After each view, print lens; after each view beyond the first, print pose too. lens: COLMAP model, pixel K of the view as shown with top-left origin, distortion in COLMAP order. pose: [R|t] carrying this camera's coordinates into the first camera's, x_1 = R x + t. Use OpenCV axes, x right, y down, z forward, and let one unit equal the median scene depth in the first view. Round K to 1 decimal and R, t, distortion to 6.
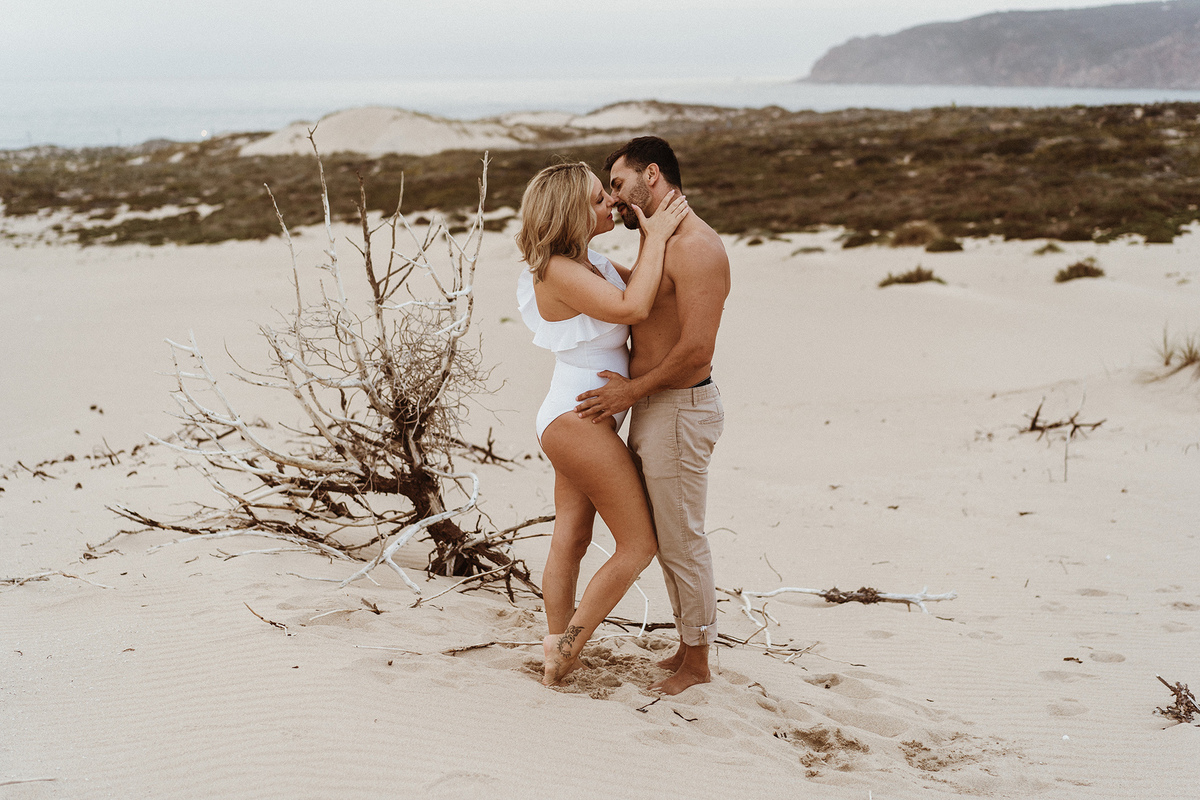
lens RADIAL K [[1831.6, 0, 600.0], [0, 1831.6, 400.0], [0, 0, 1]] dist [0.036790, -0.103028]
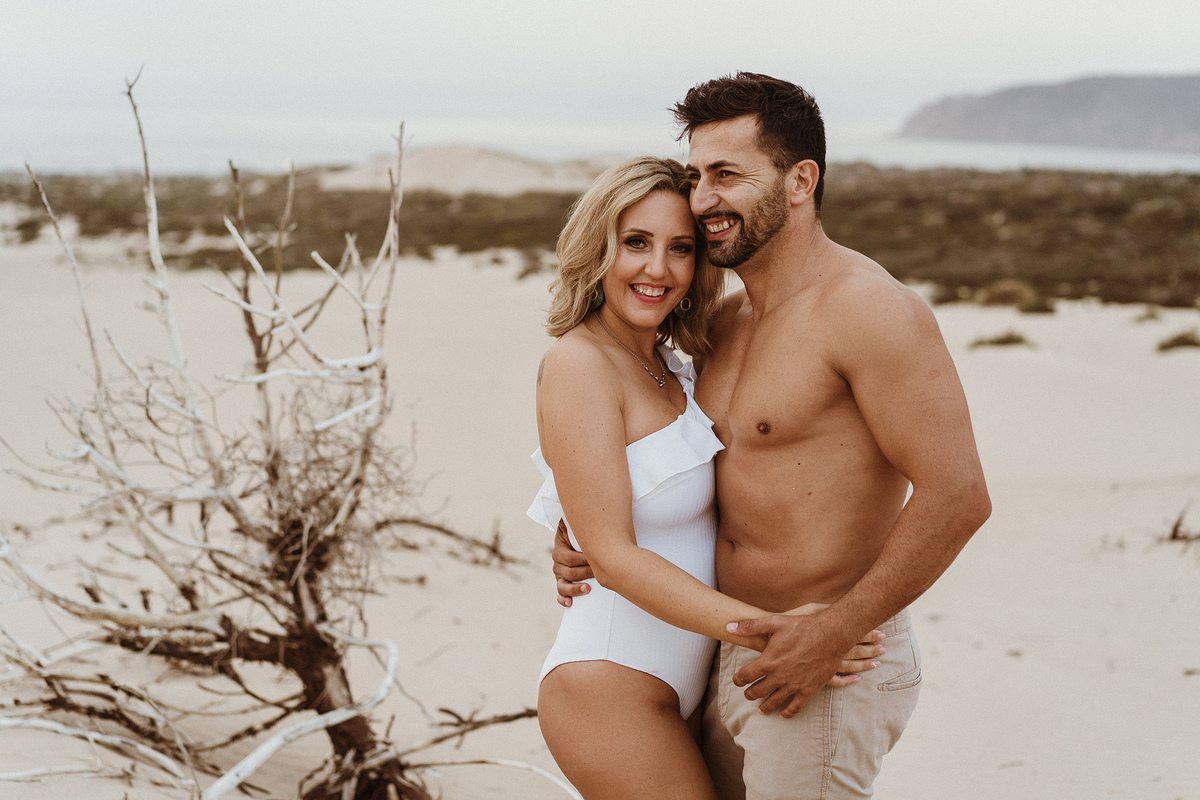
lens RADIAL K [[1831.6, 0, 600.0], [0, 1831.6, 400.0], [0, 0, 1]] dist [0.036790, -0.103028]
pose [[0.998113, 0.044844, -0.041957, 0.011465], [-0.045874, 0.998661, -0.023909, -0.014357], [0.040828, 0.025789, 0.998833, 0.167257]]
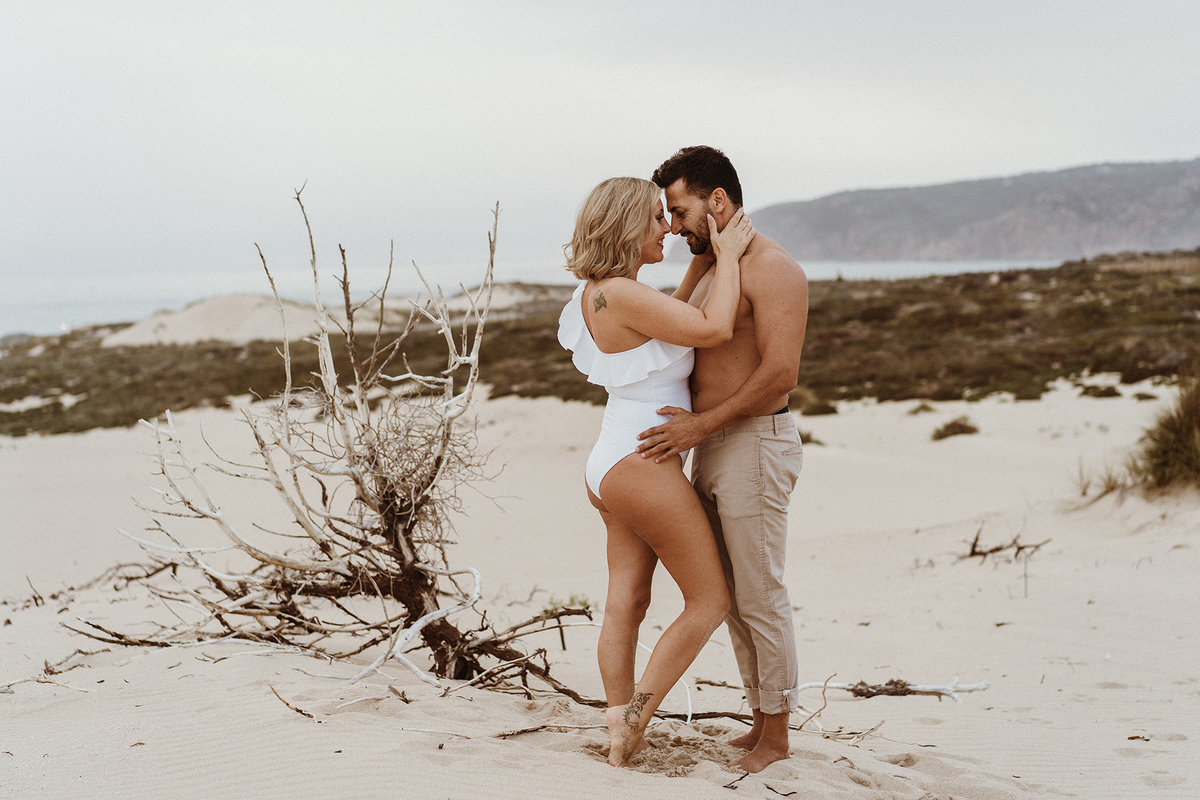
lens RADIAL K [[1831.6, 0, 600.0], [0, 1831.6, 400.0], [0, 0, 1]] dist [0.036790, -0.103028]
pose [[0.996763, -0.030801, 0.074266, -0.032296], [0.038037, 0.994453, -0.098067, 0.022226], [-0.070833, 0.100575, 0.992405, 0.035589]]
